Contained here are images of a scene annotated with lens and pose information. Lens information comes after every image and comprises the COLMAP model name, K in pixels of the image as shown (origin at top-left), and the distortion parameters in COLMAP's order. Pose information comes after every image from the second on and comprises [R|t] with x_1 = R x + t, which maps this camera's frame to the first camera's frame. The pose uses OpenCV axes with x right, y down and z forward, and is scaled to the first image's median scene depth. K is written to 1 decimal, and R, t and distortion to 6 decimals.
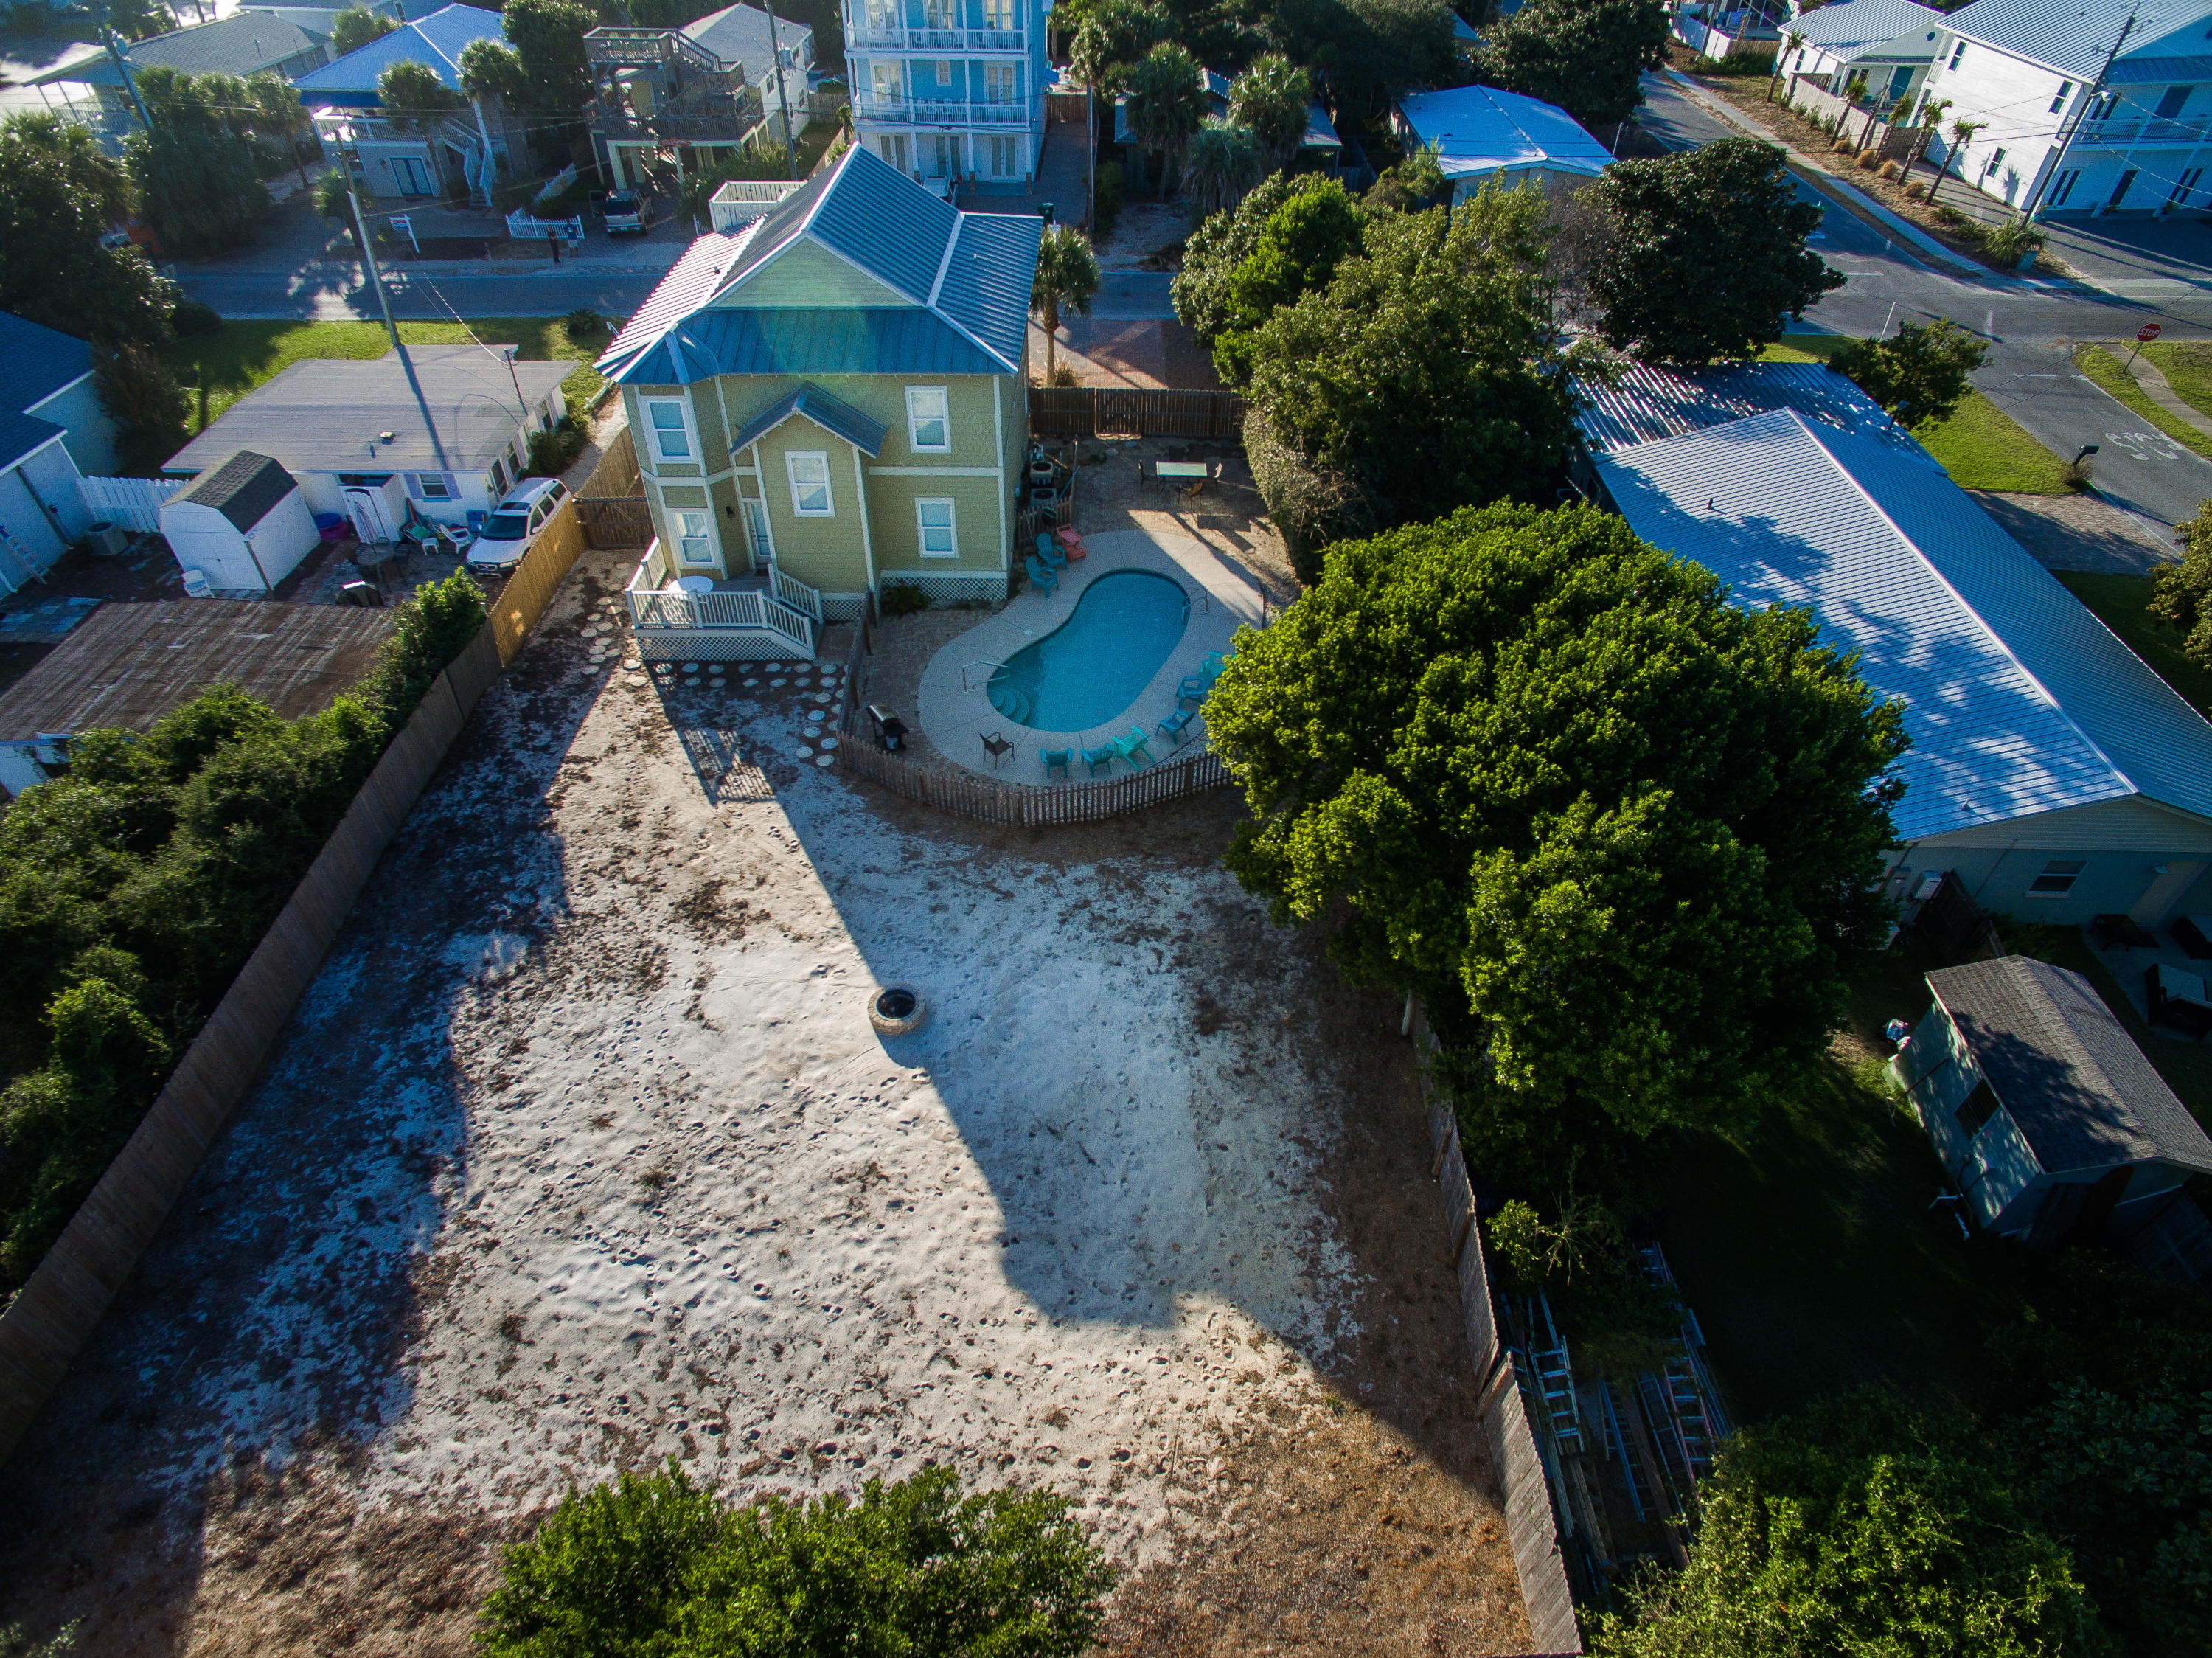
lens RADIAL K [[1297.4, 0, 1106.0], [0, 1297.4, 829.0], [0, 0, 1]] dist [-0.123917, 0.088855]
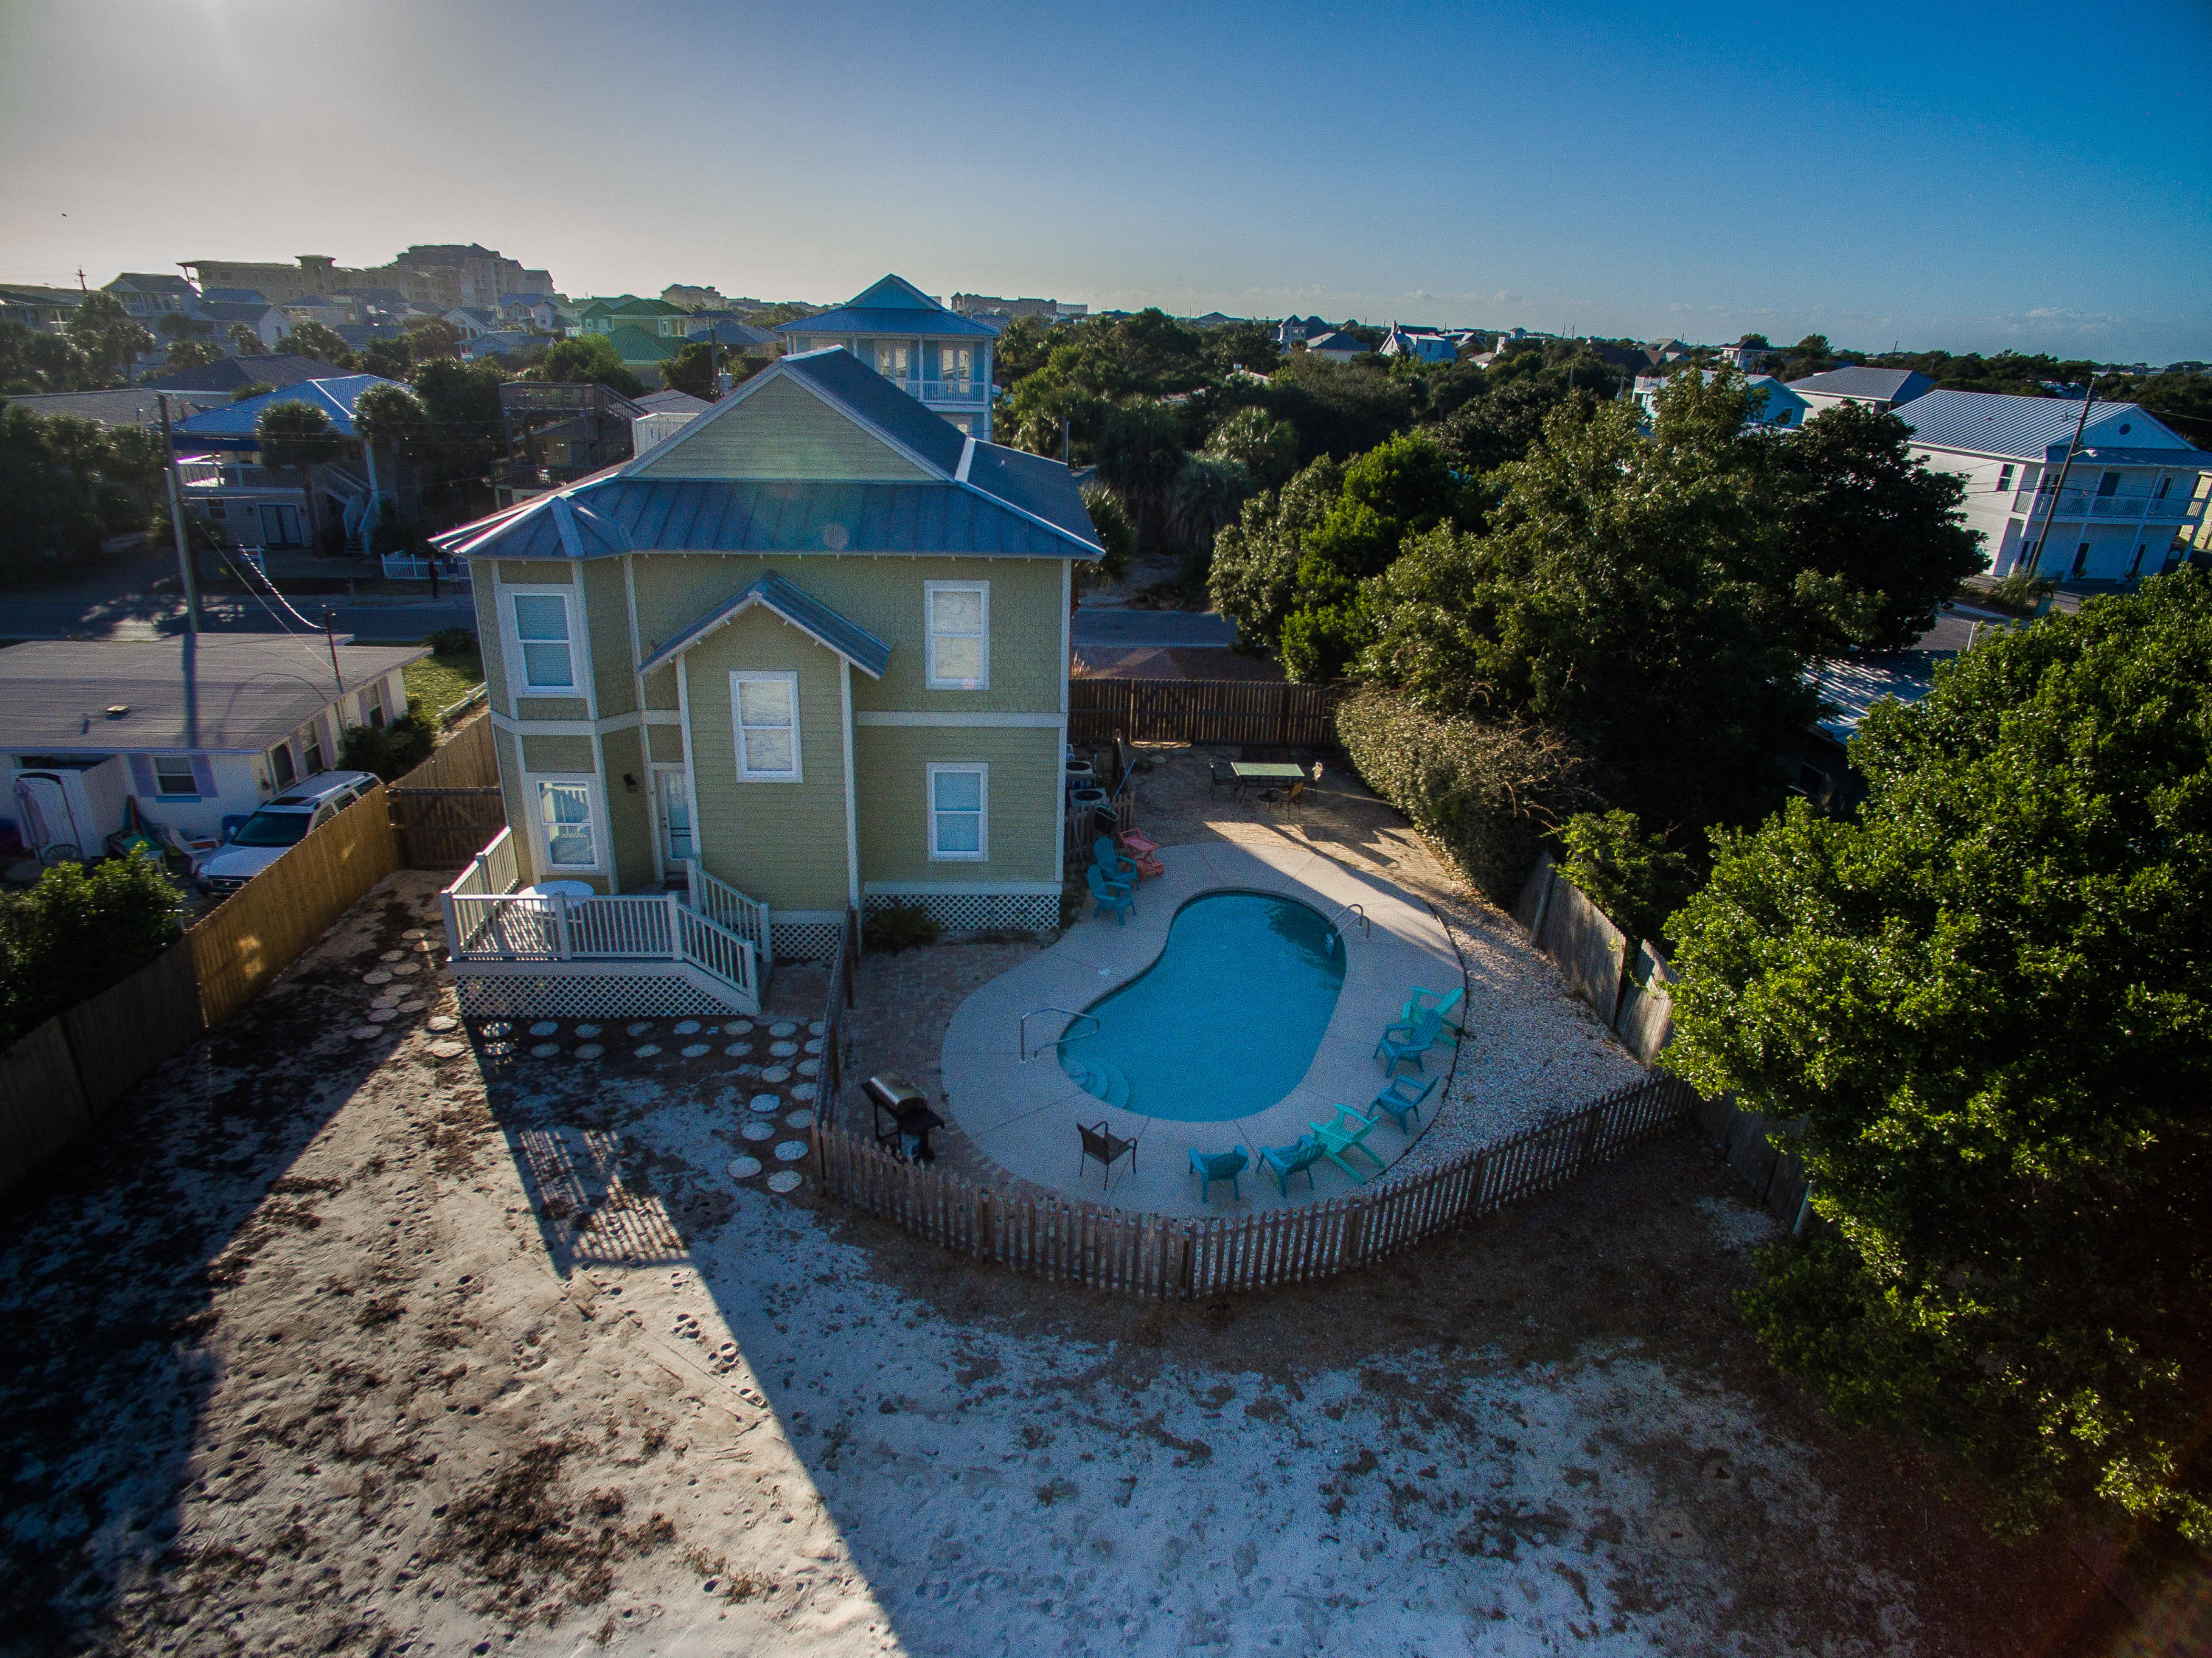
lens RADIAL K [[1297.4, 0, 1106.0], [0, 1297.4, 829.0], [0, 0, 1]] dist [-0.123917, 0.088855]
pose [[0.995985, -0.010947, 0.088844, -0.125411], [0.040467, 0.940353, -0.337784, -0.006136], [-0.079847, 0.340024, 0.937021, 0.426658]]
